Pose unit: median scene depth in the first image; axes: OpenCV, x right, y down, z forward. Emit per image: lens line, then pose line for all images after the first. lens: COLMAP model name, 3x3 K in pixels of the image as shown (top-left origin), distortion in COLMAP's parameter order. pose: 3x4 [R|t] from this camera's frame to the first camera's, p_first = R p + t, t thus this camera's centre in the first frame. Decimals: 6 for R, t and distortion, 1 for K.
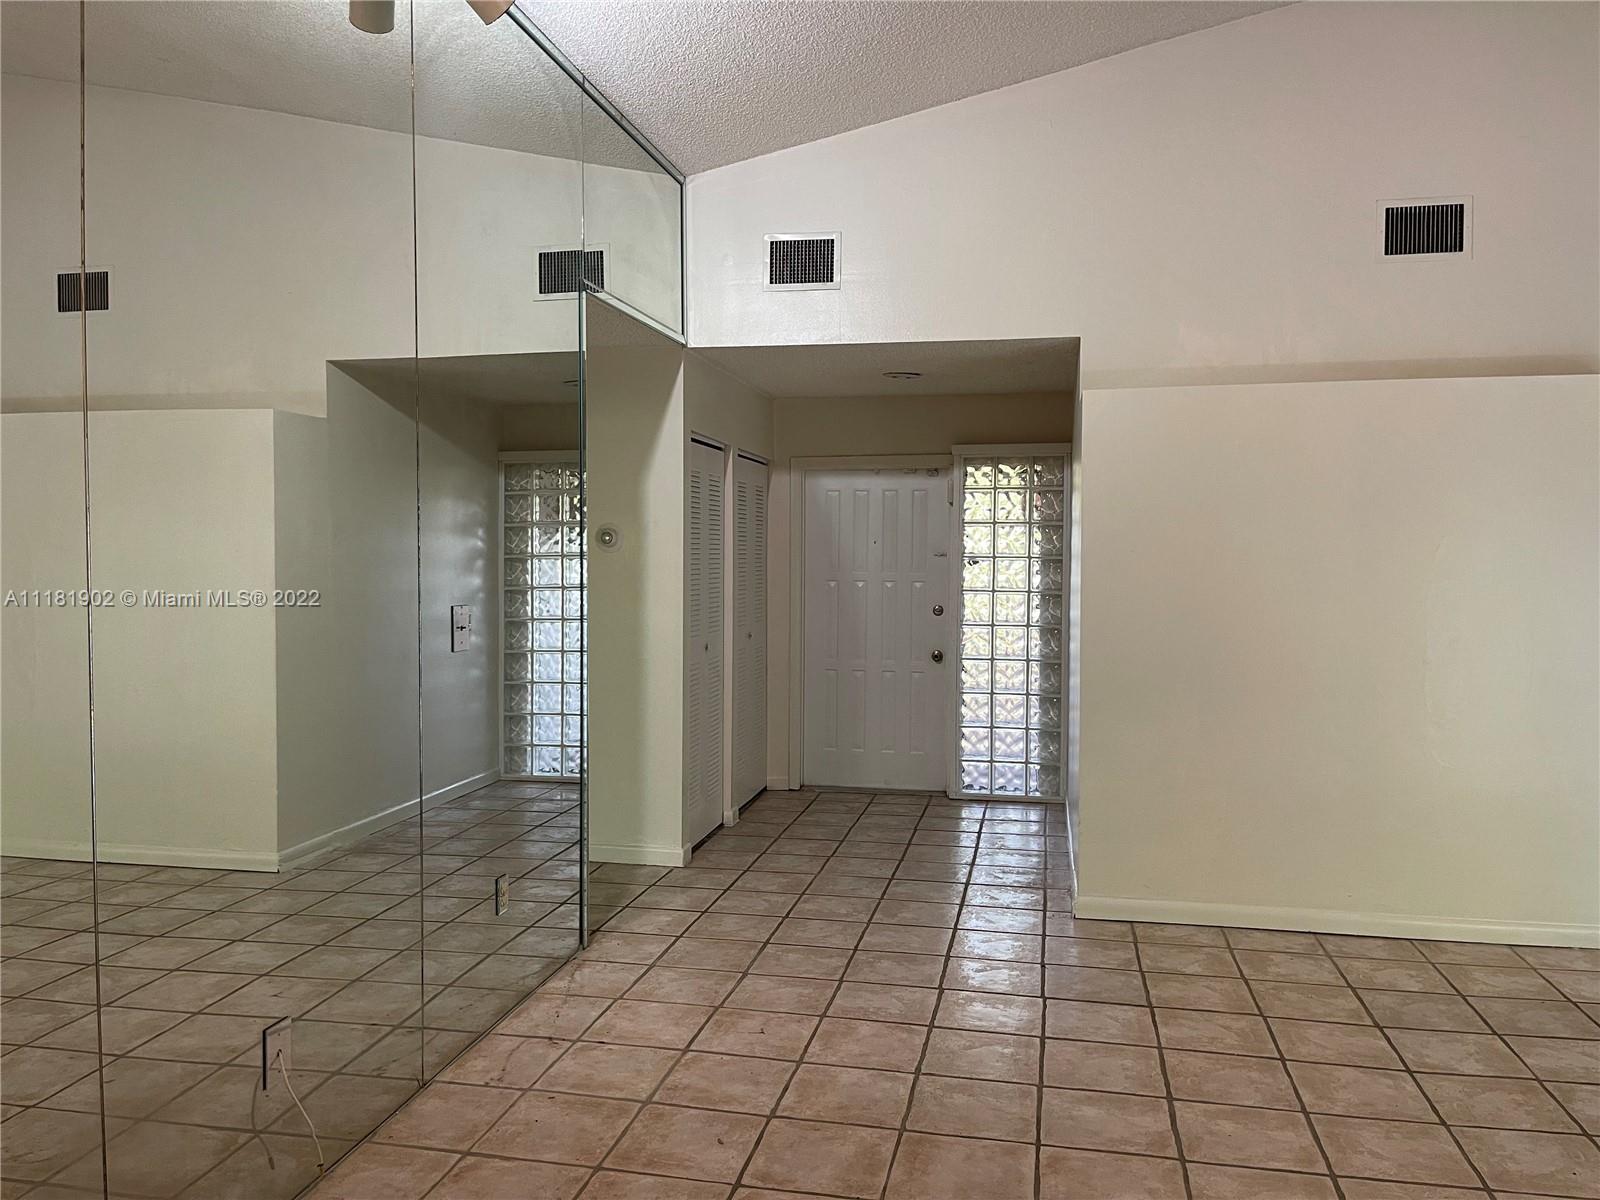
lens RADIAL K [[1213.4, 0, 798.5], [0, 1213.4, 601.6], [0, 0, 1]] dist [0.075424, -0.096487]
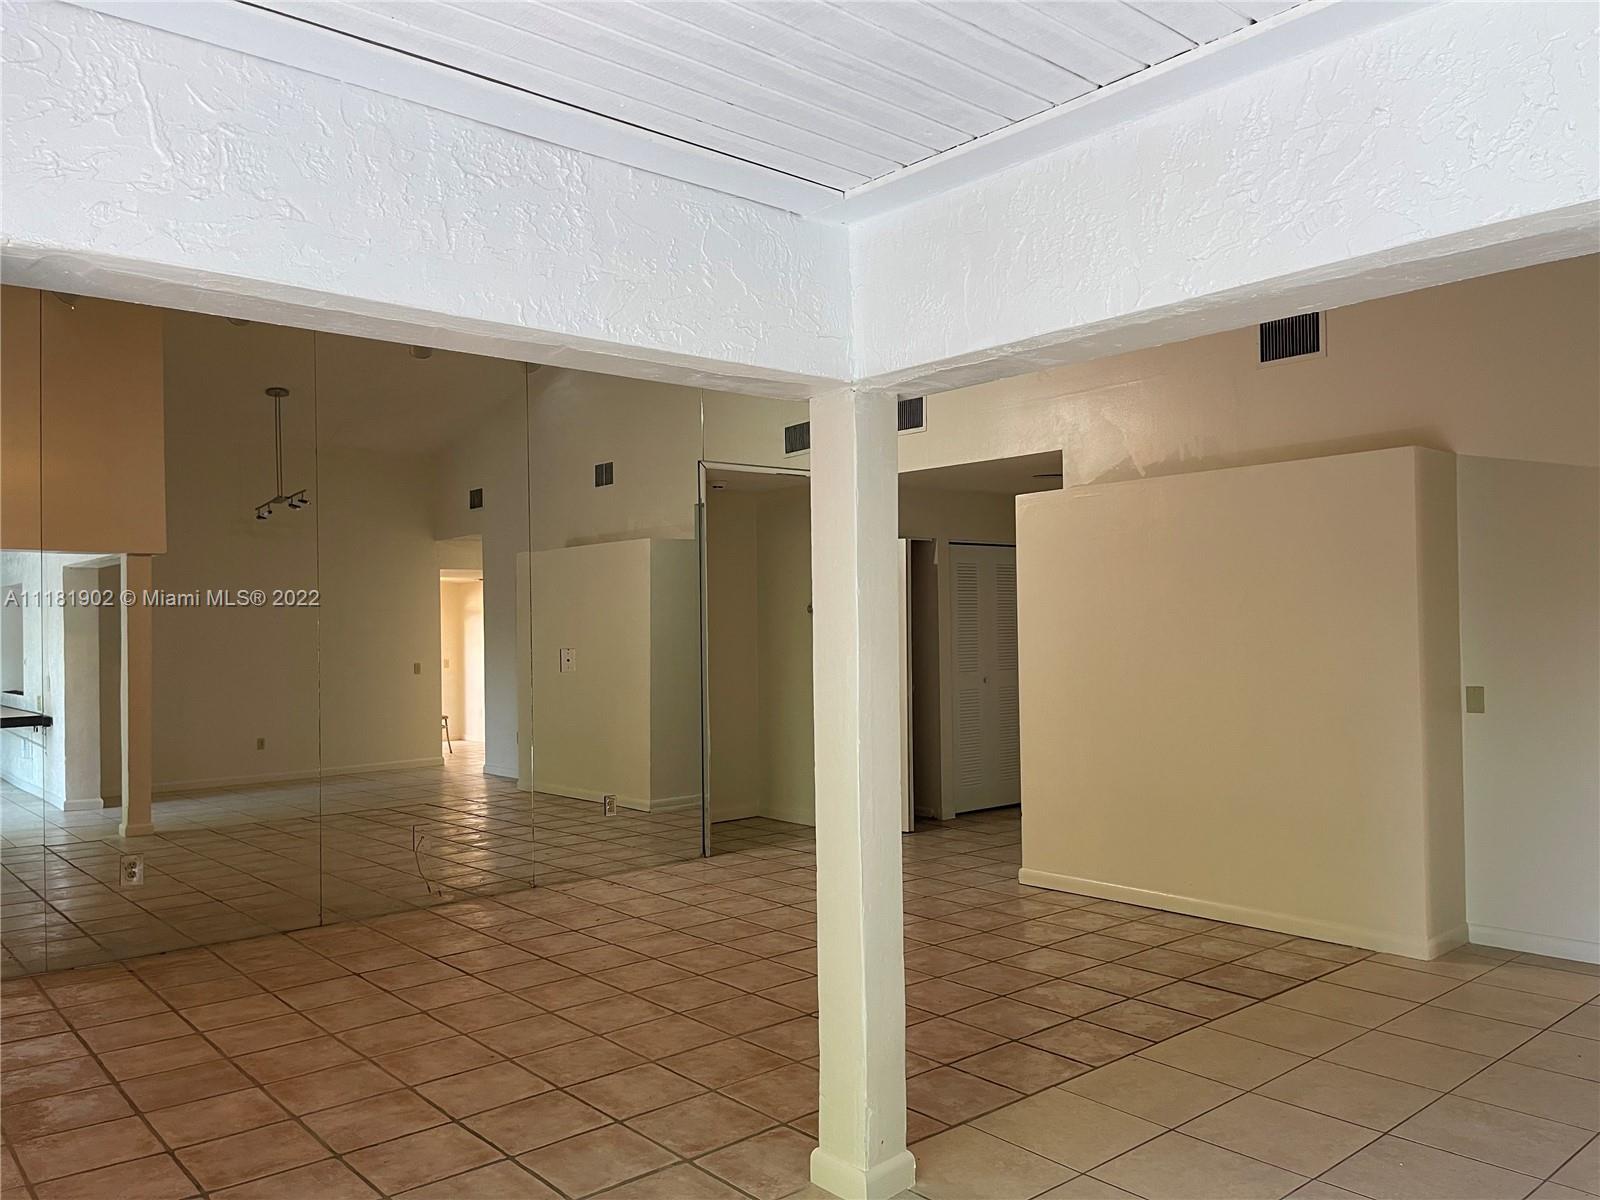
lens RADIAL K [[1213.4, 0, 797.0], [0, 1213.4, 602.2], [0, 0, 1]] dist [0.075424, -0.096487]
pose [[0.787770, -0.027207, -0.615368, 0.860859], [-0.004548, 0.998740, -0.049979, 0.016948], [0.615952, 0.042171, 0.786654, -0.224480]]
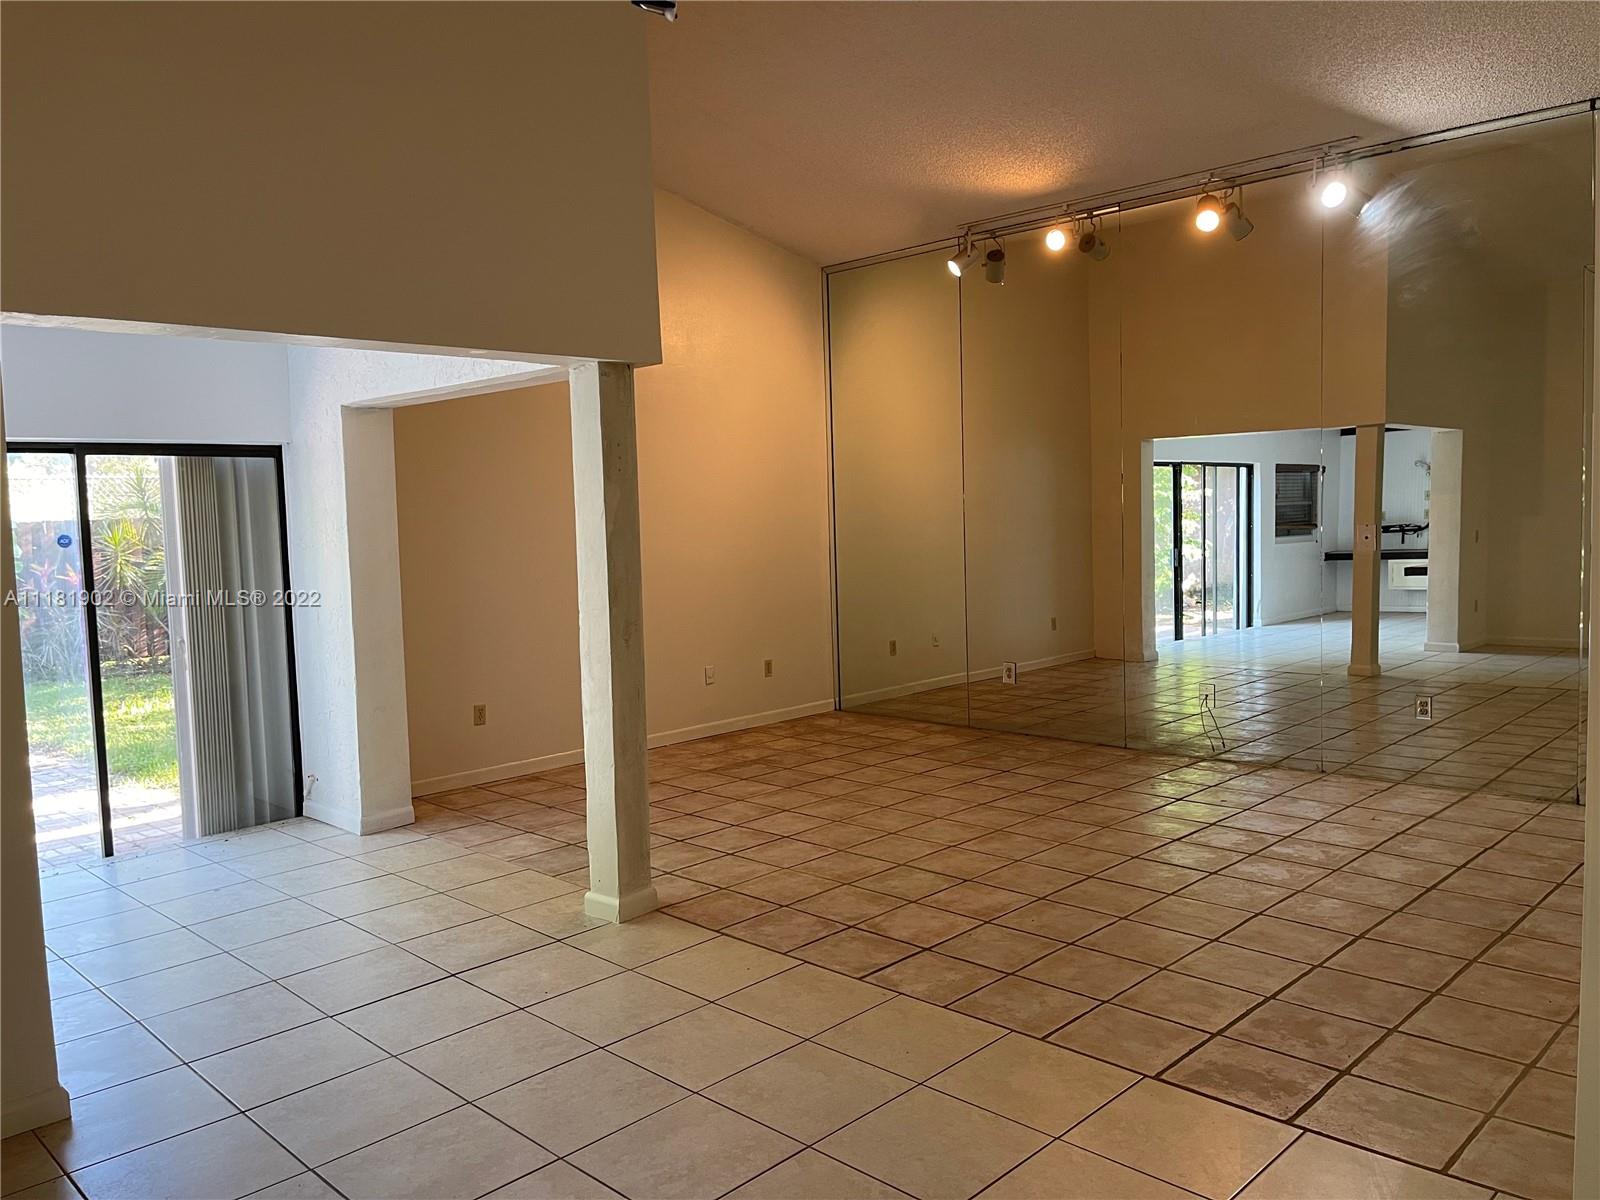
lens RADIAL K [[1213.4, 0, 806.4], [0, 1213.4, 603.3], [0, 0, 1]] dist [0.075424, -0.096487]
pose [[-0.544787, 0.078143, -0.834926, 1.166237], [-0.002227, 0.995510, 0.094626, -0.035637], [0.838572, 0.053410, -0.542167, 0.901129]]
